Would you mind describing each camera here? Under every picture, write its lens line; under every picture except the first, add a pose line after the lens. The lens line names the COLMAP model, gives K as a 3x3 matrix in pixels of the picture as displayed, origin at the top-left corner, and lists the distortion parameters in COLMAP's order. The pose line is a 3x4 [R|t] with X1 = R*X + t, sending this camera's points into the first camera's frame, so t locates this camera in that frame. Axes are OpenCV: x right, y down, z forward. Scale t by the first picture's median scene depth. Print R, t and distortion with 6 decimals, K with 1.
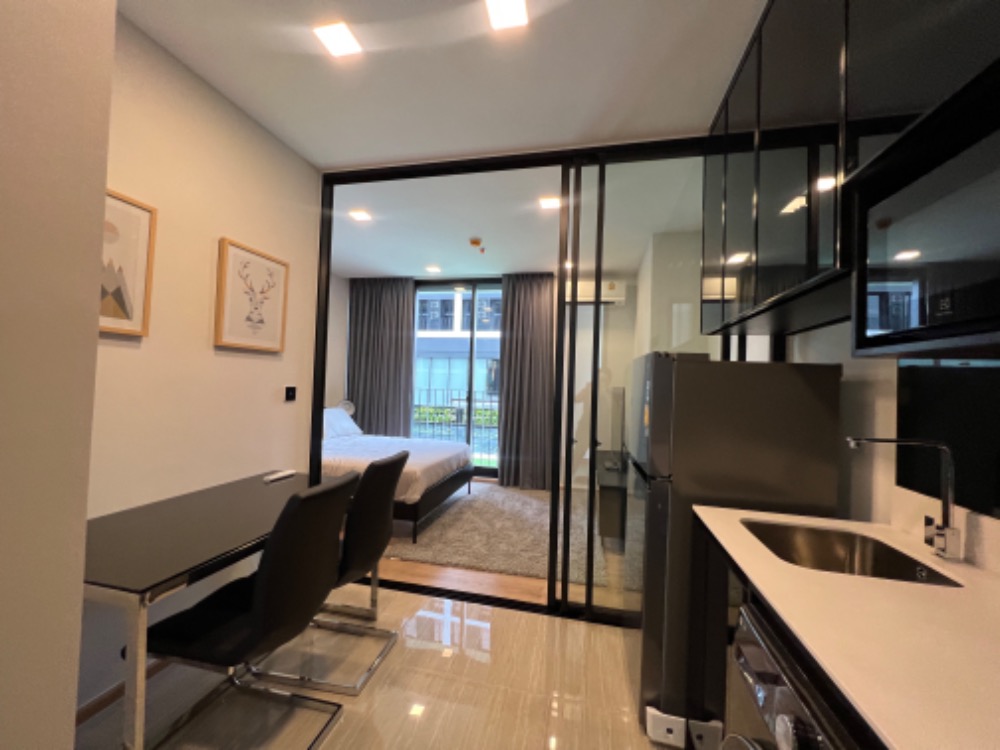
lens RADIAL K [[401.9, 0, 495.3], [0, 401.9, 378.6], [0, 0, 1]] dist [-0.000463, -0.000003]
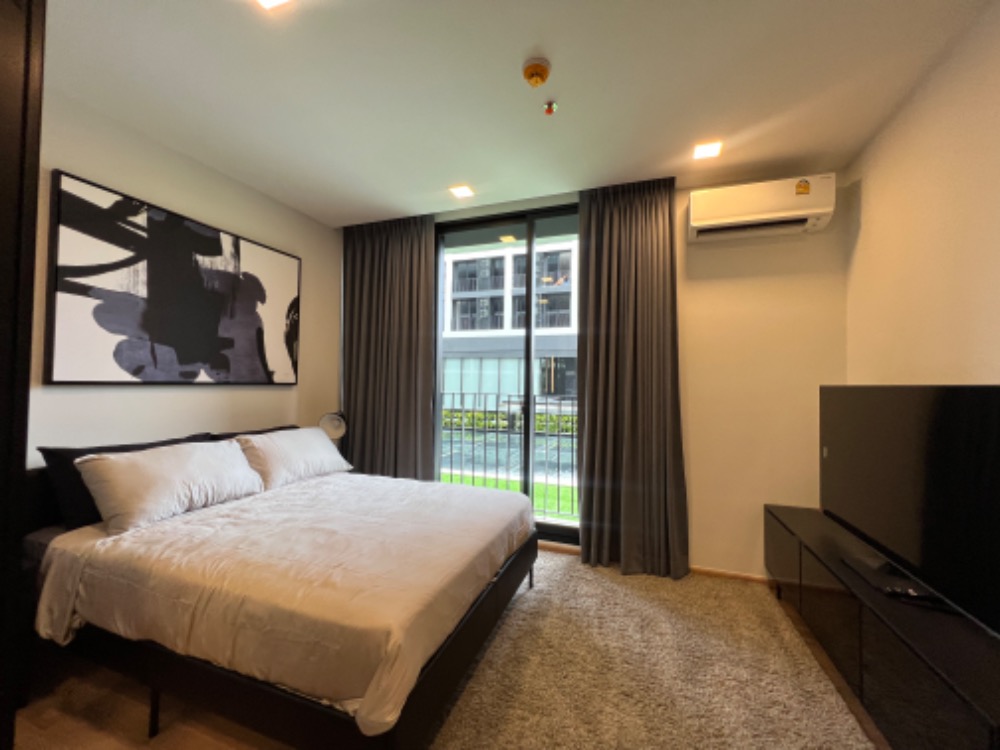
lens RADIAL K [[401.9, 0, 497.0], [0, 401.9, 376.5], [0, 0, 1]] dist [-0.000463, -0.000003]
pose [[0.992083, -0.021285, -0.123769, -0.032601], [0.020254, 0.999749, -0.009576, 0.006361], [0.123942, 0.006994, 0.992265, 0.397515]]
